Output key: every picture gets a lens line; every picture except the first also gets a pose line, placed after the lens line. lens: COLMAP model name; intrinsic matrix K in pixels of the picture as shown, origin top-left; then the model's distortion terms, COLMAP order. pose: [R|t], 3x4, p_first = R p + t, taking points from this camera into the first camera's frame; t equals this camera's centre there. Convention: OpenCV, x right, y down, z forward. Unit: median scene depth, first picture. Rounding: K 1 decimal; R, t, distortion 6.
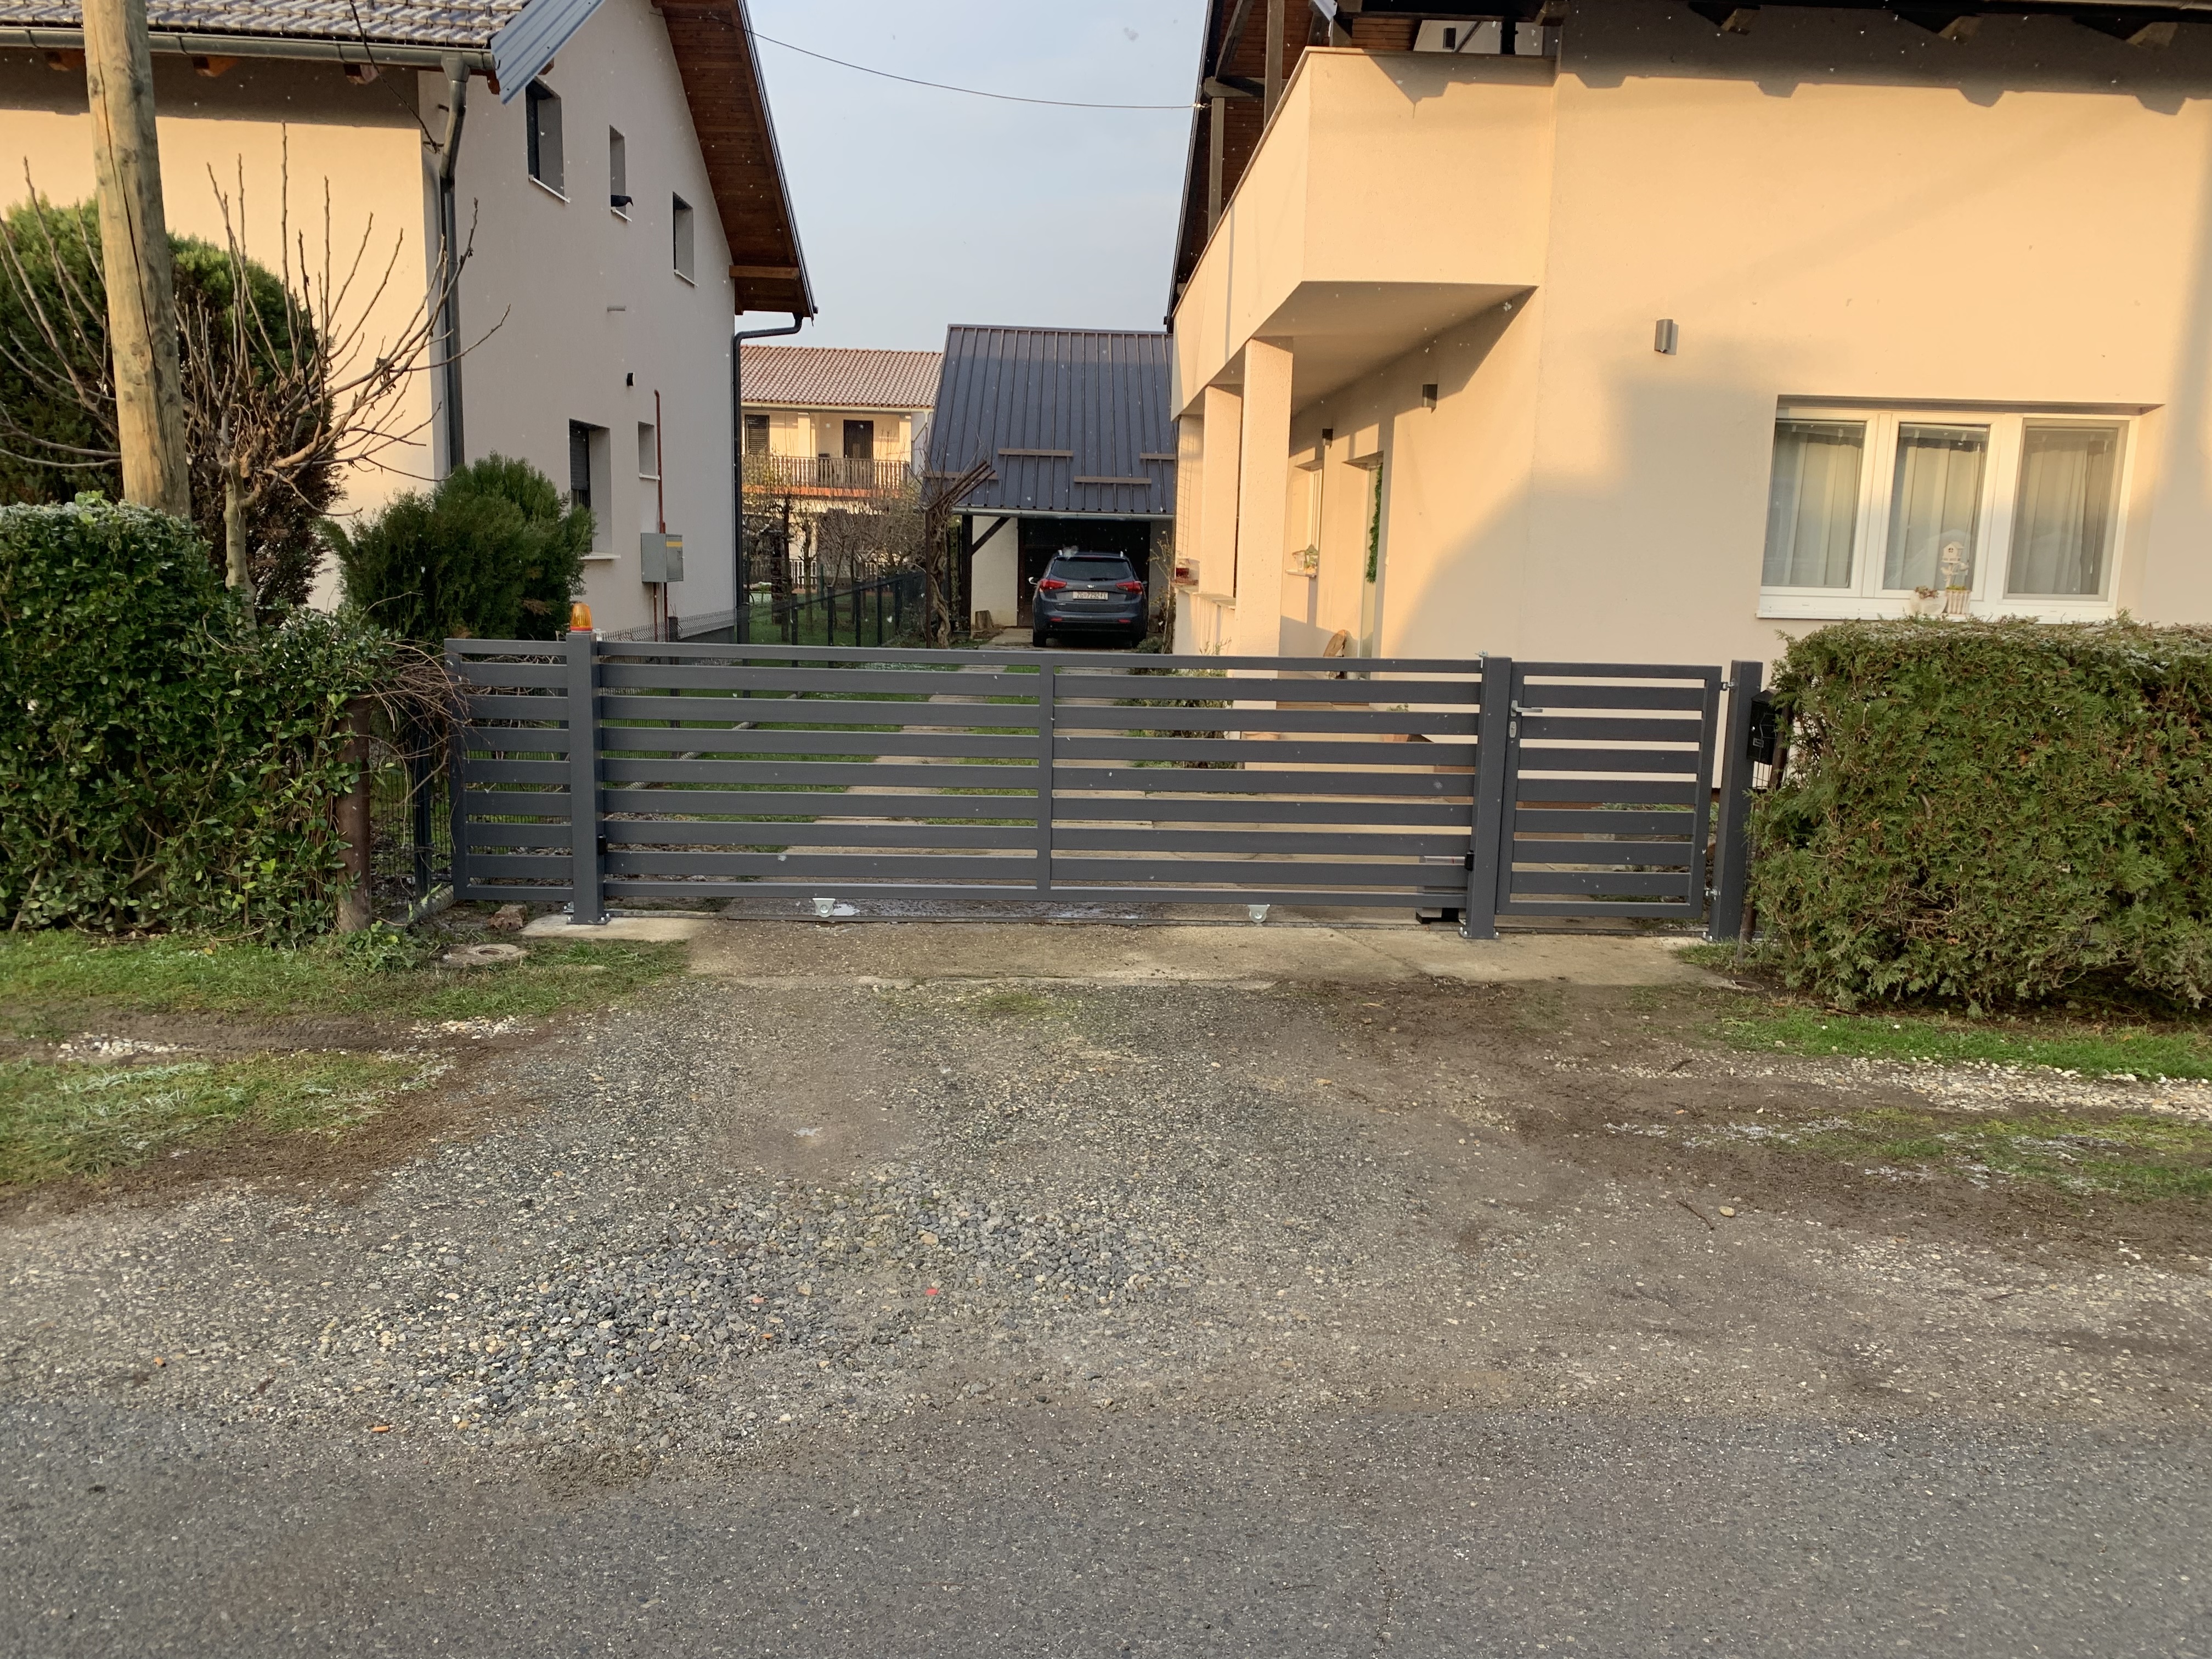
lens RADIAL K [[1694.9, 0, 1106.0], [0, 1694.9, 829.5], [0, 0, 1]] dist [0.029076, -0.025213]
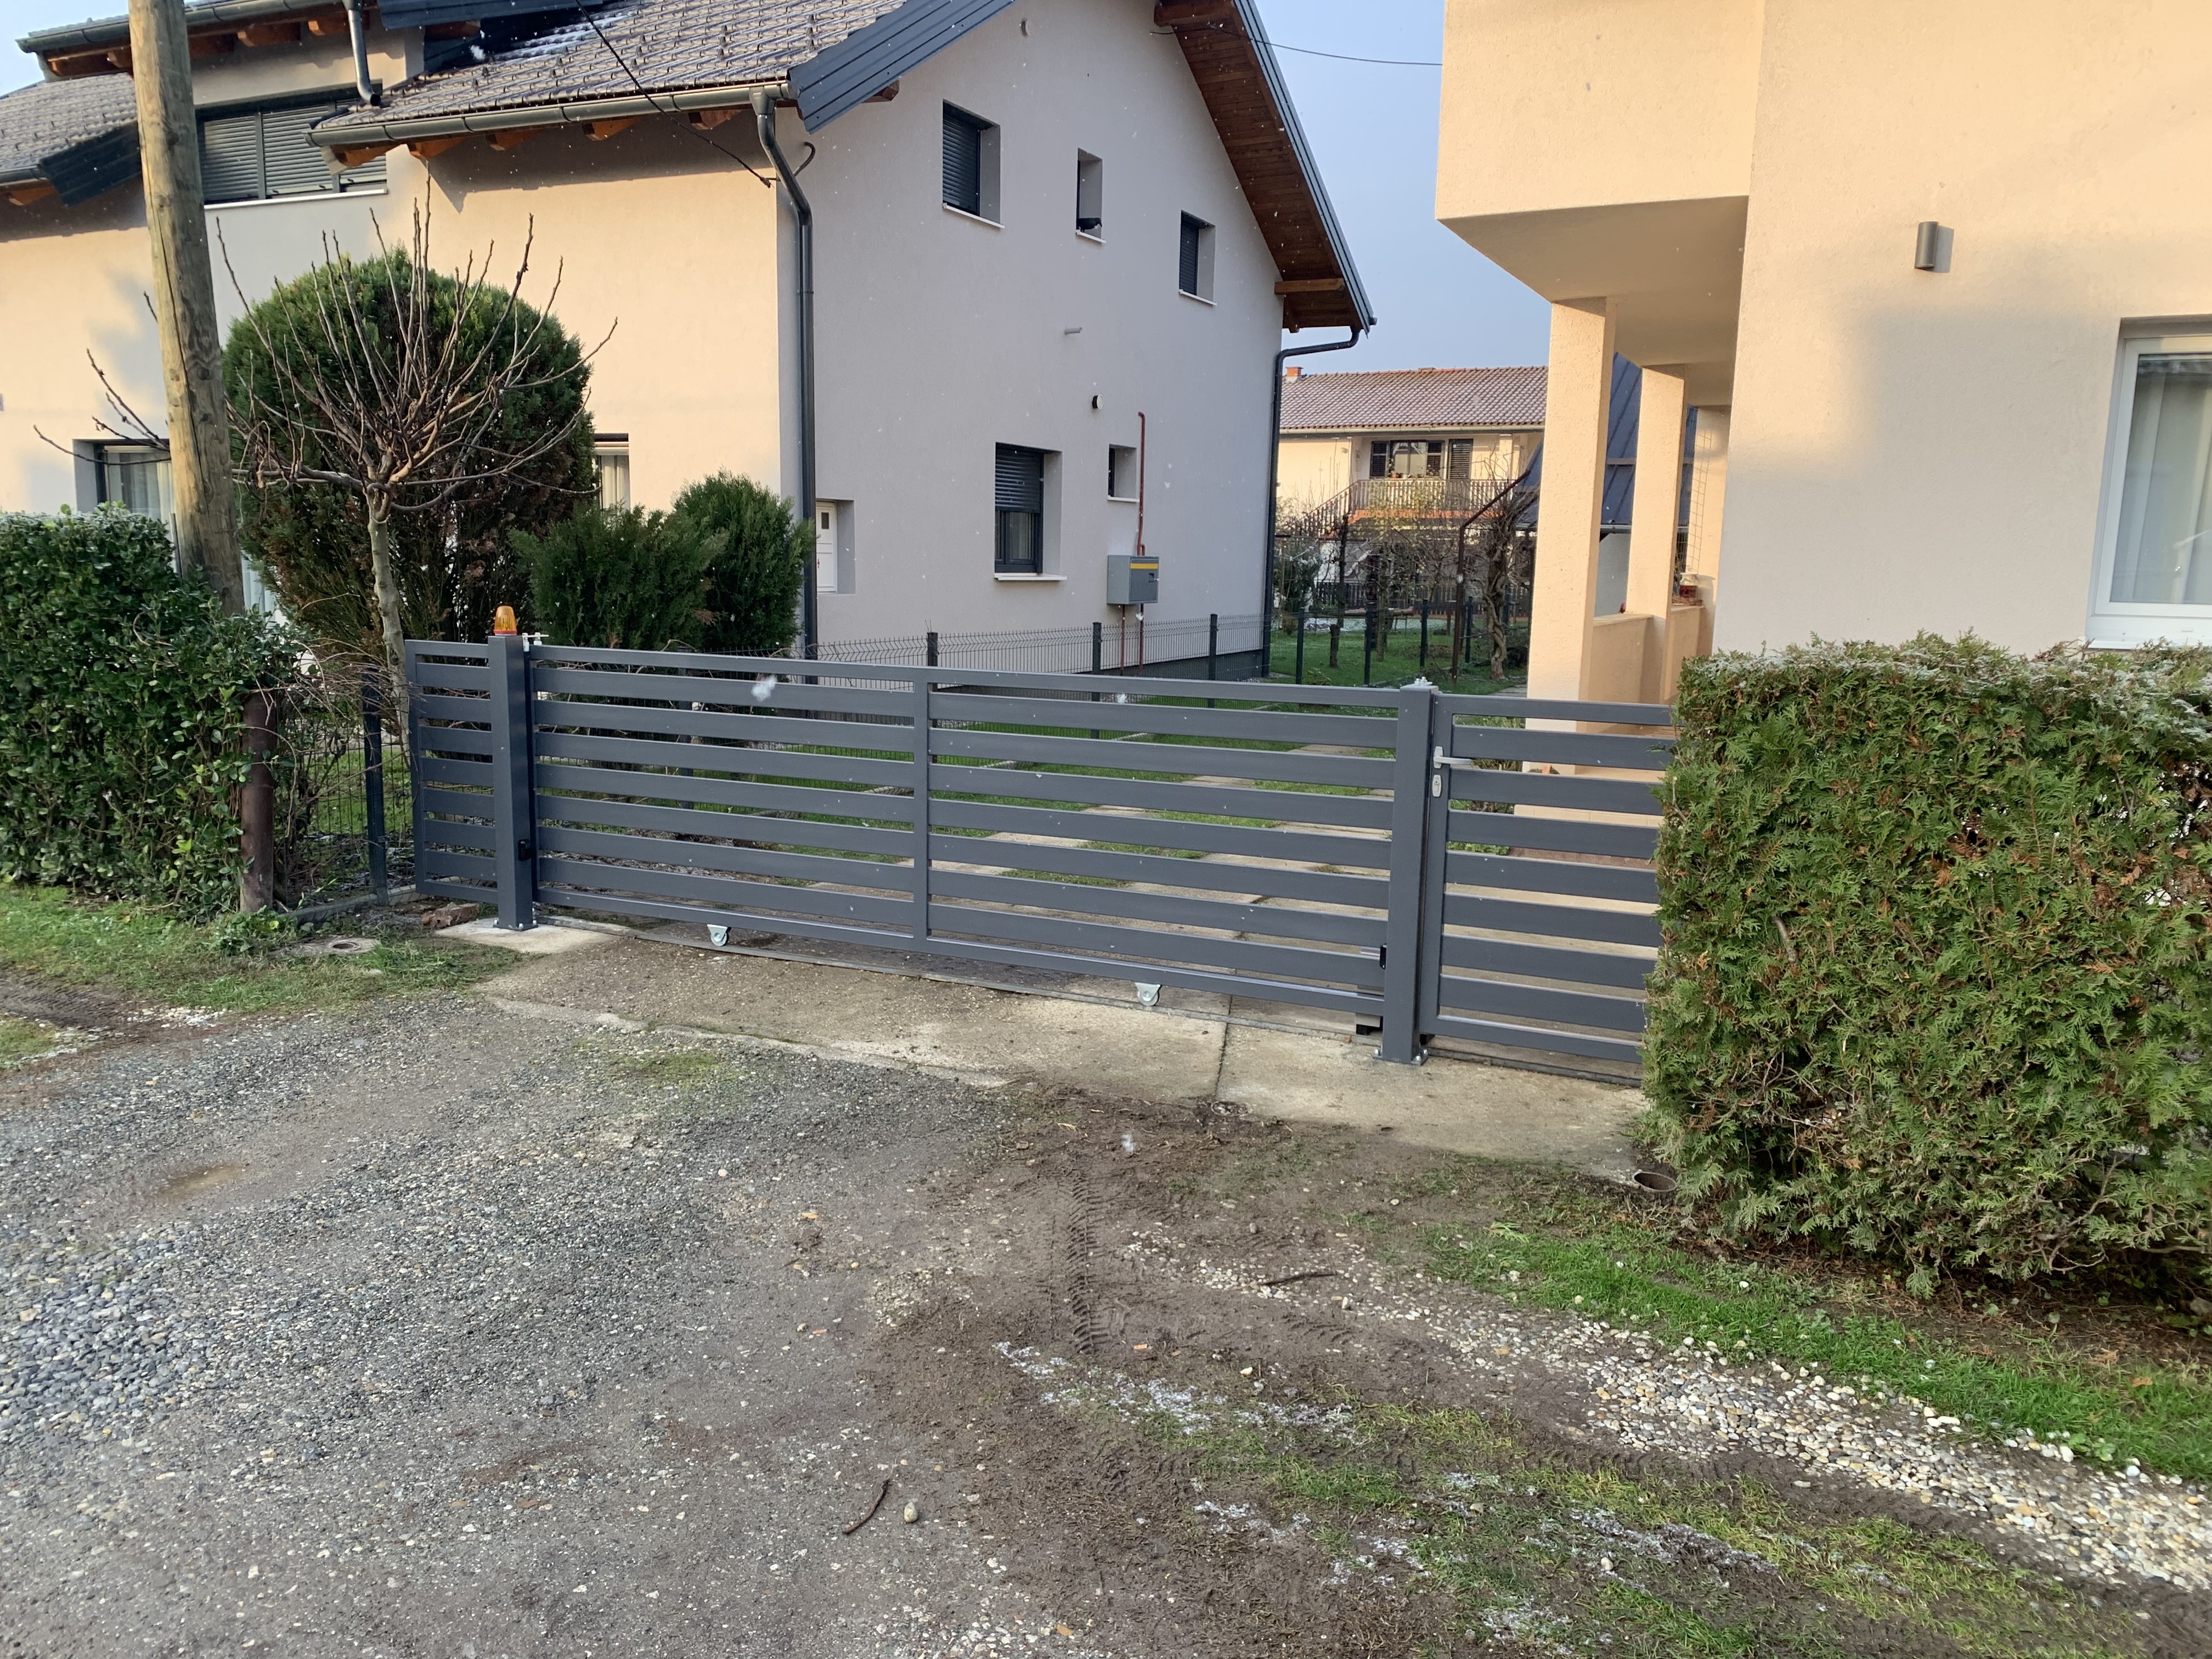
lens RADIAL K [[1685.4, 0, 1106.0], [0, 1685.4, 829.5], [0, 0, 1]] dist [0.051380, -0.070913]
pose [[0.883181, 0.067803, -0.464105, 0.535645], [-0.075964, 0.997110, 0.001114, -0.034910], [0.462839, 0.034271, 0.885779, 0.328779]]
